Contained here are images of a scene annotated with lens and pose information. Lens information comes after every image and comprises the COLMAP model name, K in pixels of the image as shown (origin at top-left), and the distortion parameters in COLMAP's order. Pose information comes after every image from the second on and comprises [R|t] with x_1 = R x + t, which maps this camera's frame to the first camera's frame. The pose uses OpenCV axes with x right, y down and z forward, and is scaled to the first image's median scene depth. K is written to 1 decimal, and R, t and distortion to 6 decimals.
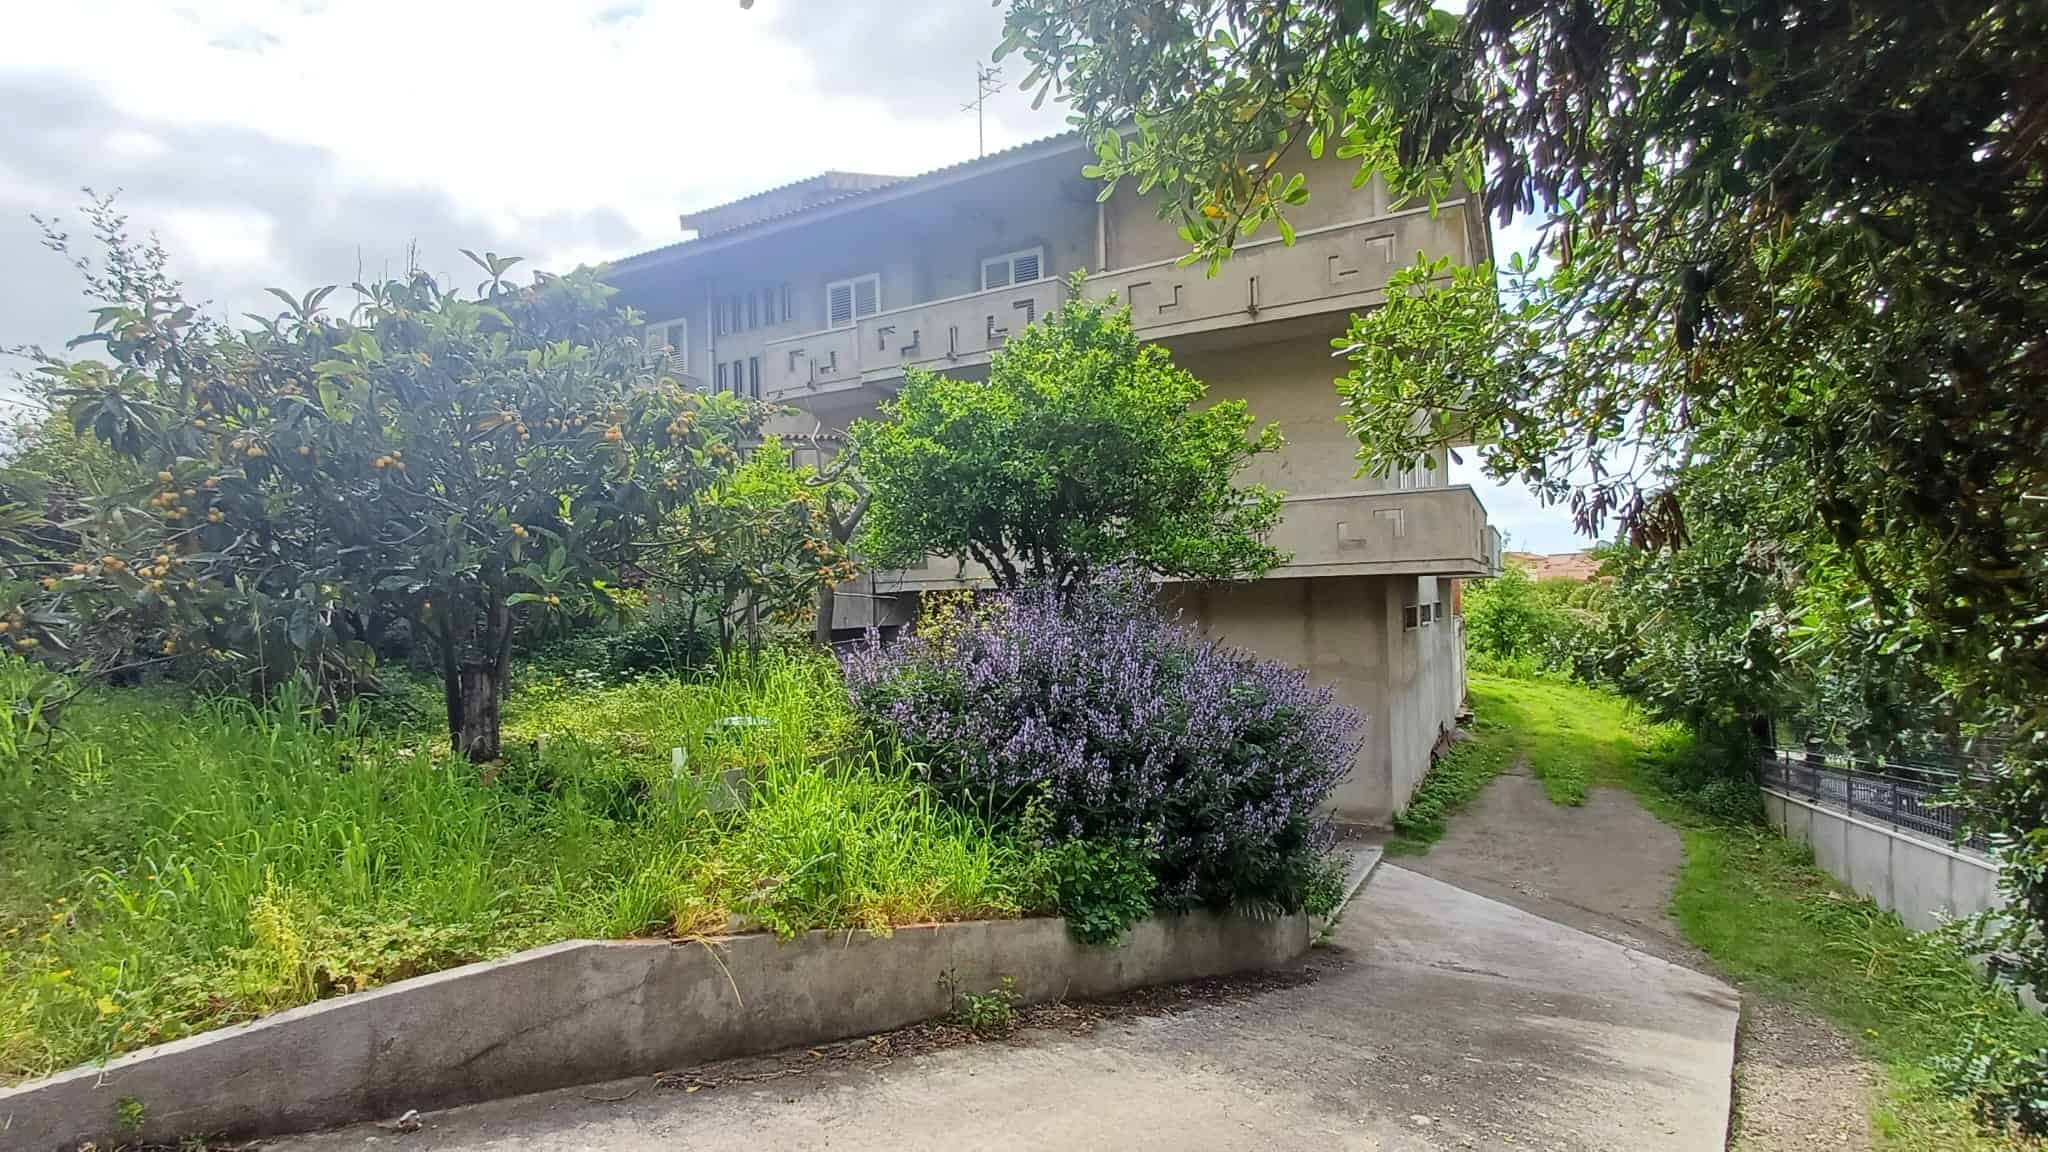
lens RADIAL K [[937.3, 0, 1023.7], [0, 937.3, 583.7], [0, 0, 1]] dist [0.002965, 0.000184]
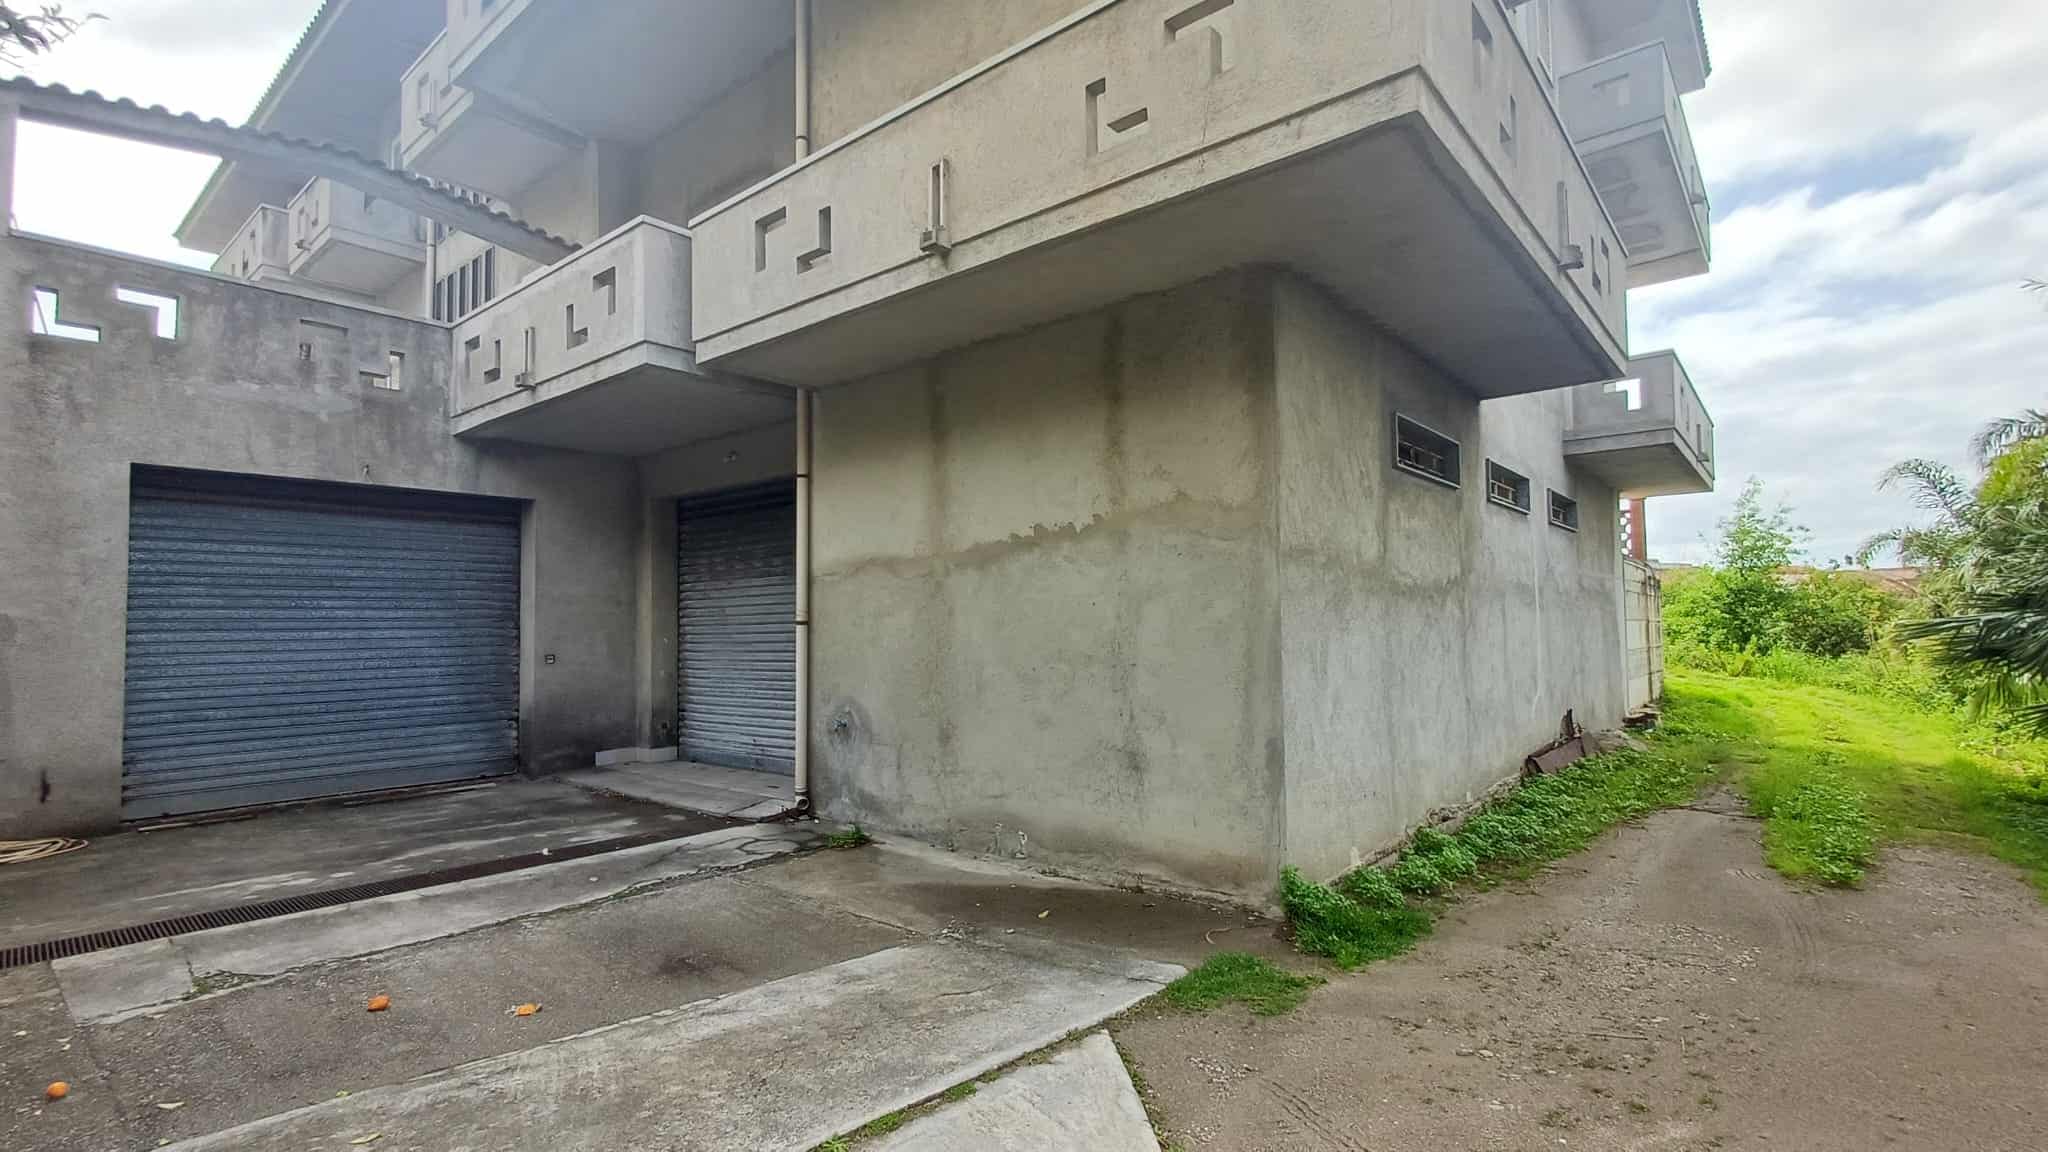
lens RADIAL K [[937.3, 0, 1026.8], [0, 937.3, 577.4], [0, 0, 1]] dist [0.002965, 0.000184]
pose [[0.979700, 0.004141, -0.200429, 0.249637], [-0.011452, 0.999310, -0.035331, 0.093937], [0.200144, 0.036909, 0.979071, 0.407381]]
